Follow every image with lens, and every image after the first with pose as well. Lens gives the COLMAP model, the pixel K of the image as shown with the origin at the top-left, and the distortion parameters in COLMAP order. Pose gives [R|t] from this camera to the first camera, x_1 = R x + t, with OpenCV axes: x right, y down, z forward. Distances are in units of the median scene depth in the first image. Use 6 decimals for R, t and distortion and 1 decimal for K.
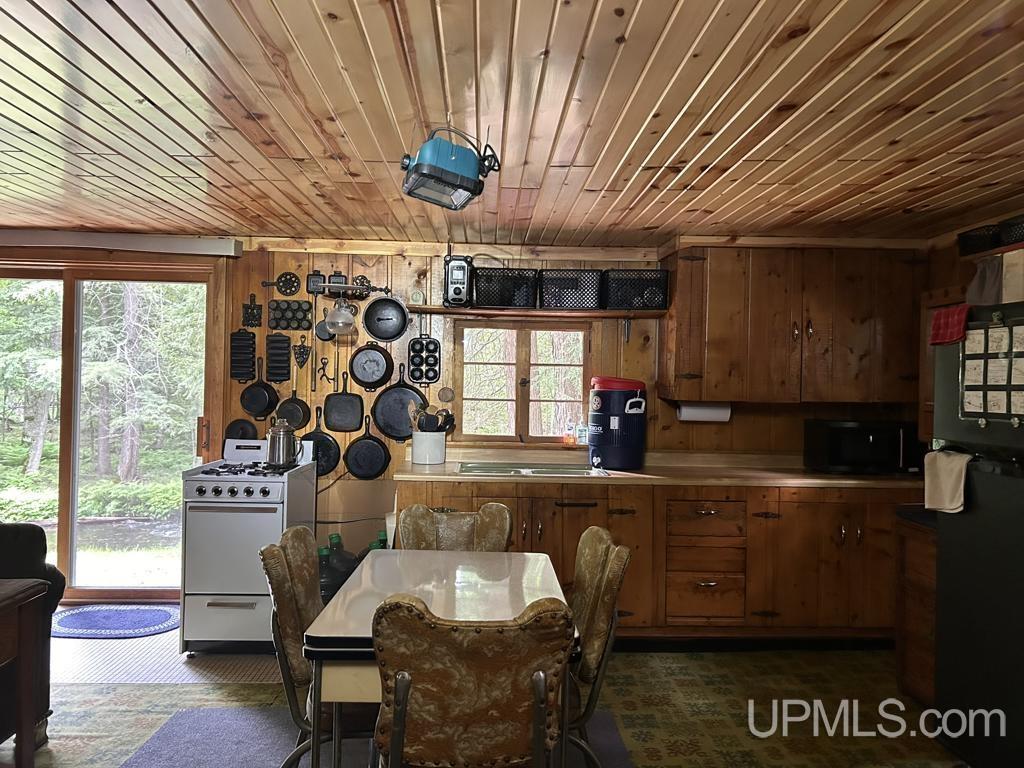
lens RADIAL K [[767.9, 0, 509.7], [0, 767.9, 388.6], [0, 0, 1]] dist [0.114320, -0.216520]
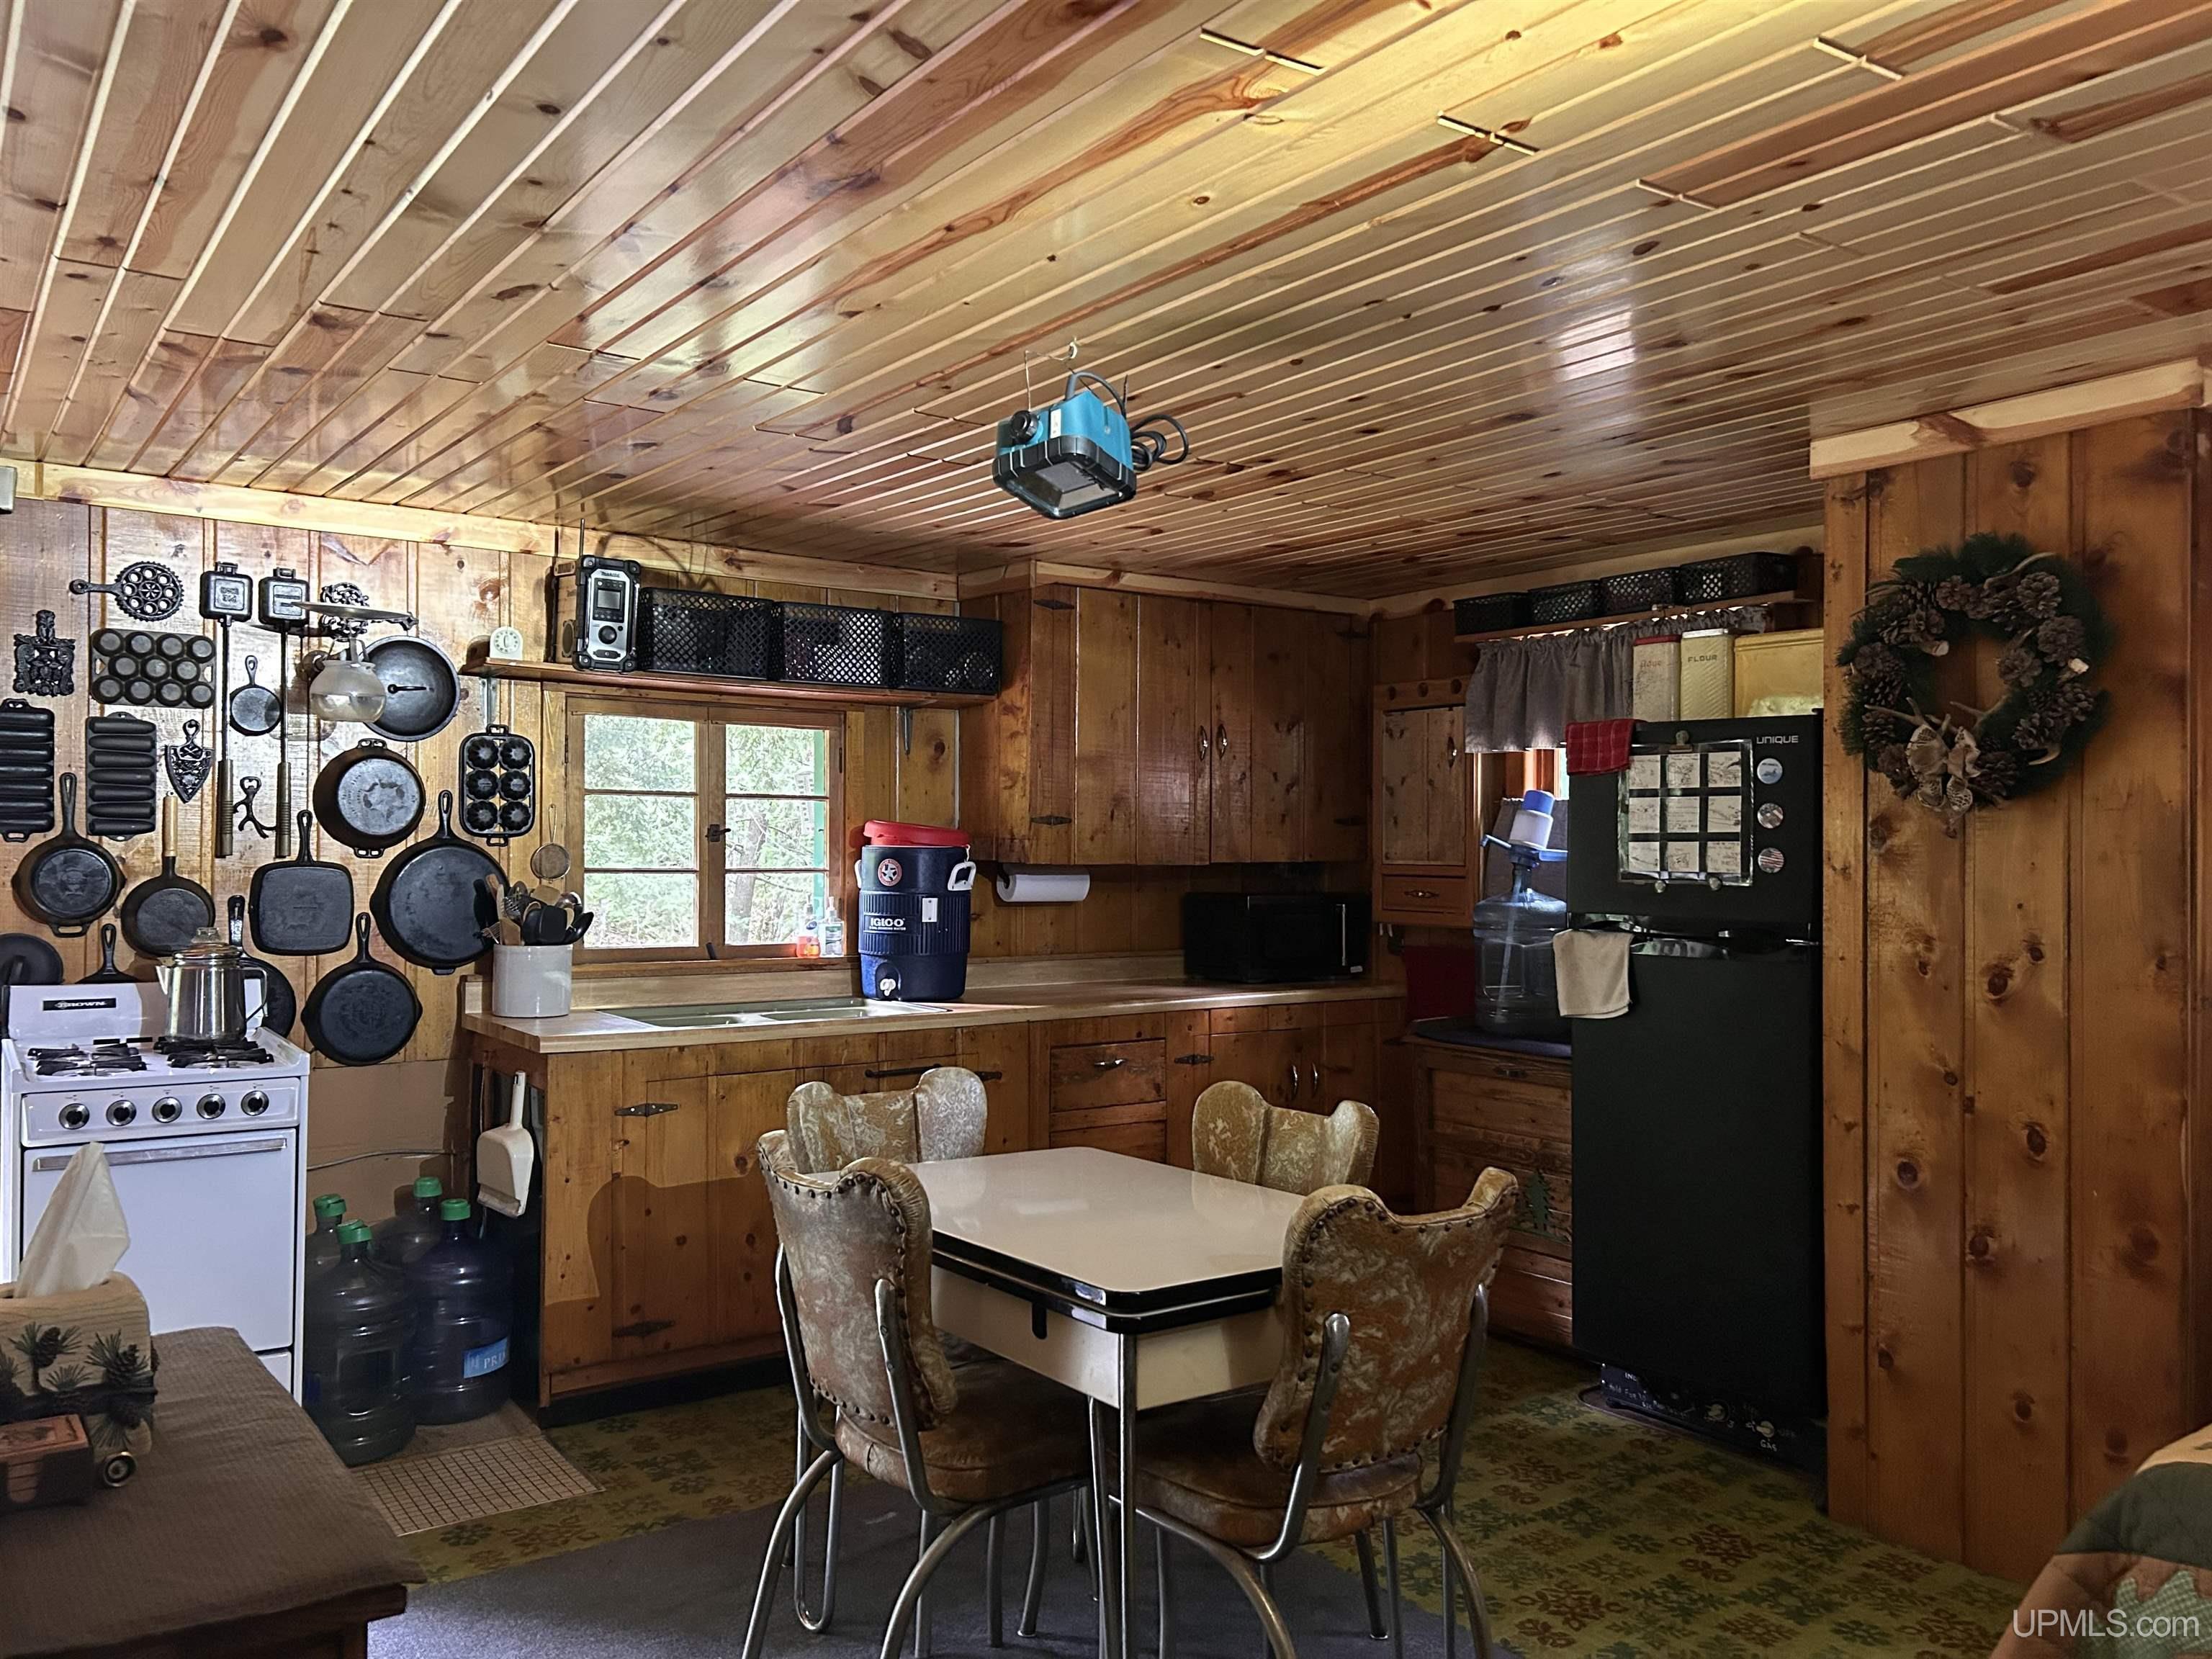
lens RADIAL K [[1658.8, 0, 1101.0], [0, 1658.8, 839.5], [0, 0, 1]] dist [0.114320, -0.216520]
pose [[0.831692, -0.009211, 0.555160, -0.362824], [0.009953, 0.999949, 0.001680, -0.003477], [-0.555147, 0.004128, 0.831742, 0.005933]]
